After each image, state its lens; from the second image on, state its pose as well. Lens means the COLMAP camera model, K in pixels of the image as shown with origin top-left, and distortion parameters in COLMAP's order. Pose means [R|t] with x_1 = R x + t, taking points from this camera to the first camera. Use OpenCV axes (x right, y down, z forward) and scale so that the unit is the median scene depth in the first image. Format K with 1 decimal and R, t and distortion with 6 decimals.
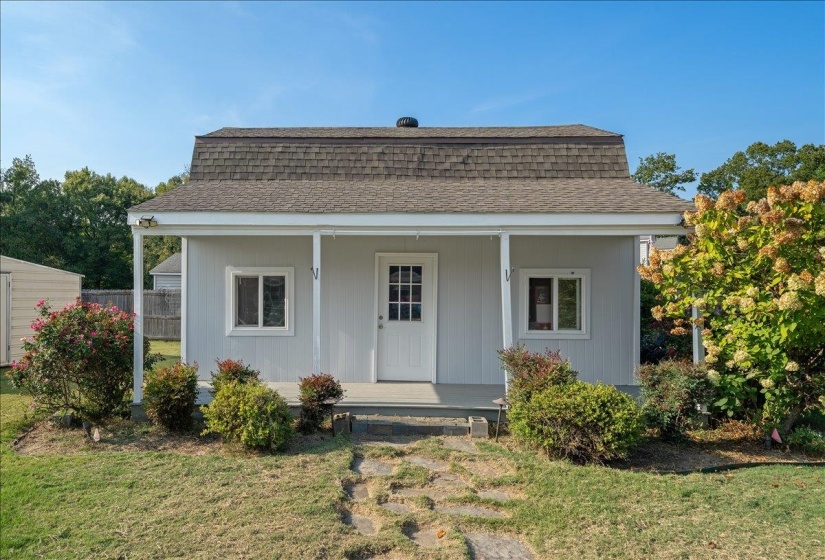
lens RADIAL K [[525.4, 0, 347.0], [0, 525.4, 288.8], [0, 0, 1]] dist [0.003388, 0.000955]
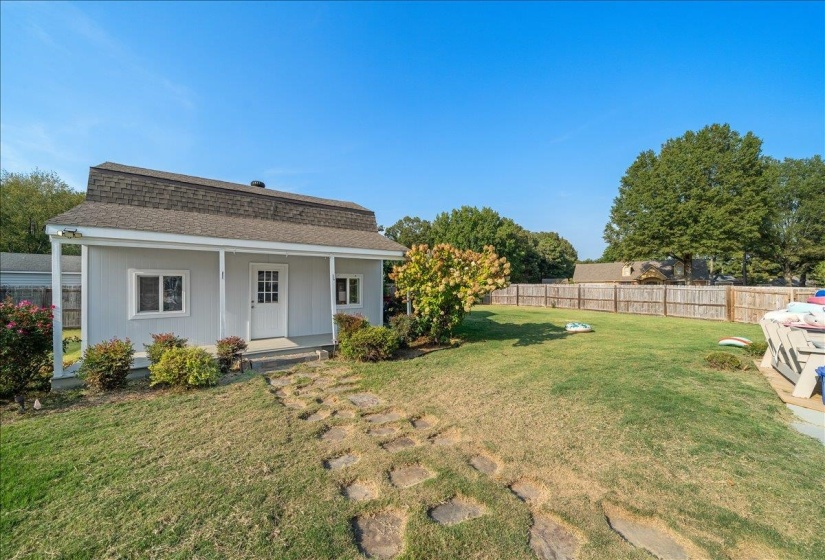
lens RADIAL K [[309.8, 0, 403.2], [0, 309.8, 282.1], [0, 0, 1]] dist [0.000963, -0.000488]
pose [[0.791353, -0.002696, 0.611354, -0.207033], [0.005061, 0.999985, -0.002140, -0.003330], [-0.611339, 0.004788, 0.791354, -0.091202]]
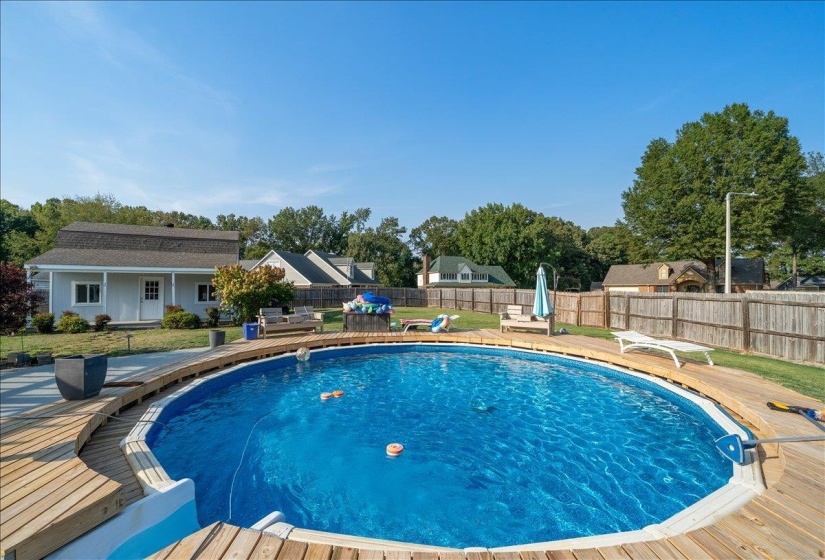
lens RADIAL K [[358.8, 0, 412.7], [0, 358.8, 286.9], [0, 0, 1]] dist [0.003733, -0.000629]
pose [[0.893357, -0.004768, 0.449323, 0.667243], [0.005457, 0.999985, -0.000238, -0.002959], [-0.449315, 0.002664, 0.893369, -1.907578]]
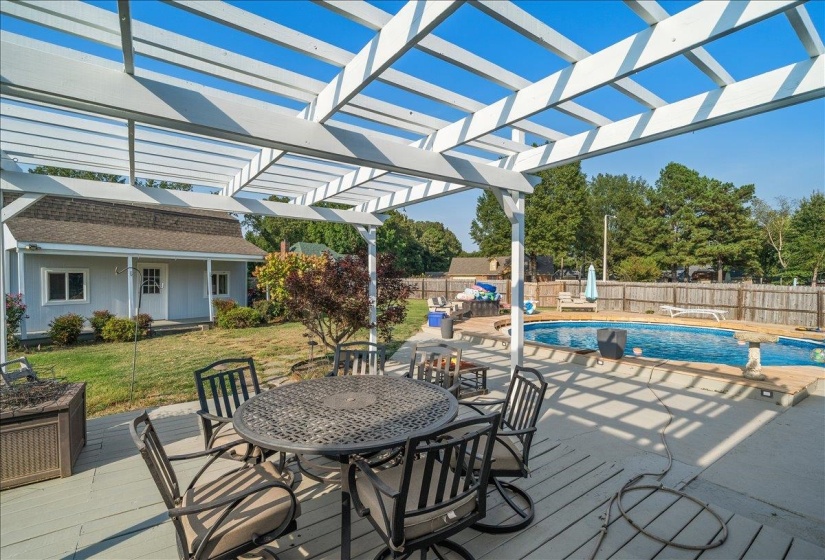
lens RADIAL K [[389.4, 0, 408.8], [0, 389.4, 277.0], [0, 0, 1]] dist [0.007999, 0.000494]
pose [[0.538827, -0.004224, 0.842406, -0.902856], [-0.000182, 0.999987, 0.005130, -0.023092], [-0.842417, -0.002917, 0.538819, -1.044900]]
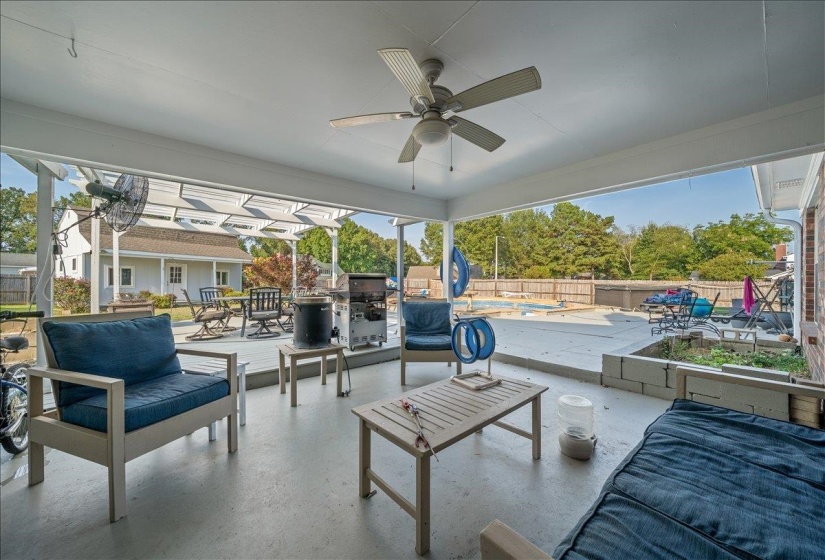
lens RADIAL K [[309.8, 0, 412.1], [0, 309.8, 279.7], [0, 0, 1]] dist [0.000963, -0.000488]
pose [[0.469526, 0.005306, 0.882903, -1.244527], [-0.000589, 0.999984, -0.005696, 0.064372], [-0.882918, 0.002154, 0.469521, -1.722276]]
